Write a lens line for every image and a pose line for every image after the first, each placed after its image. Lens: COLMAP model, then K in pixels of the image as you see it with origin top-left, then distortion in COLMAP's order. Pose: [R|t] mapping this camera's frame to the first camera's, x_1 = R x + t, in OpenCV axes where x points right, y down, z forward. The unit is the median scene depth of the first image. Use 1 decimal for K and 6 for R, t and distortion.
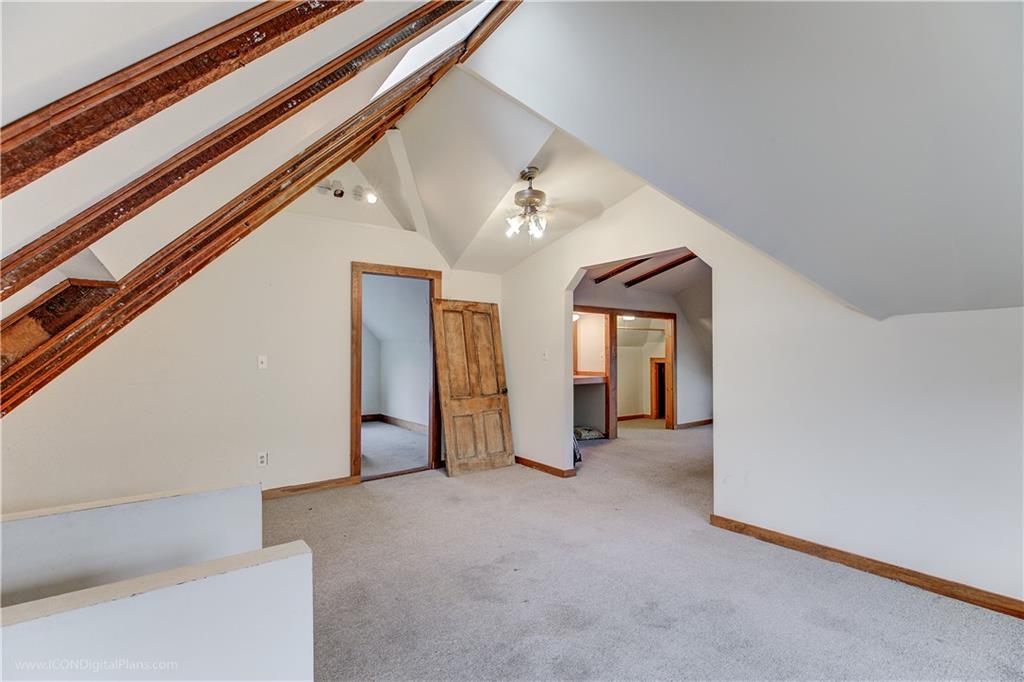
lens RADIAL K [[477.0, 0, 512.9], [0, 477.0, 346.7], [0, 0, 1]] dist [-0.000460, -0.000403]
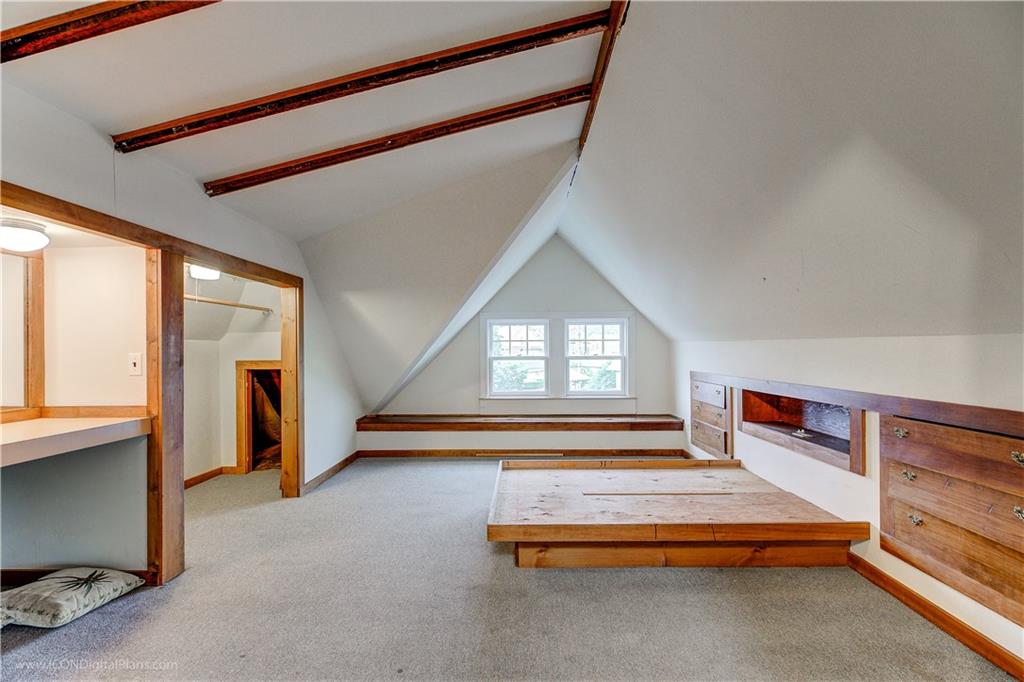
lens RADIAL K [[477.0, 0, 516.0], [0, 477.0, 348.5], [0, 0, 1]] dist [-0.000460, -0.000403]
pose [[0.620211, 0.000148, 0.784435, 0.077860], [-0.008906, 0.999937, 0.006853, 0.004165], [-0.784384, -0.011237, 0.620173, 0.527888]]
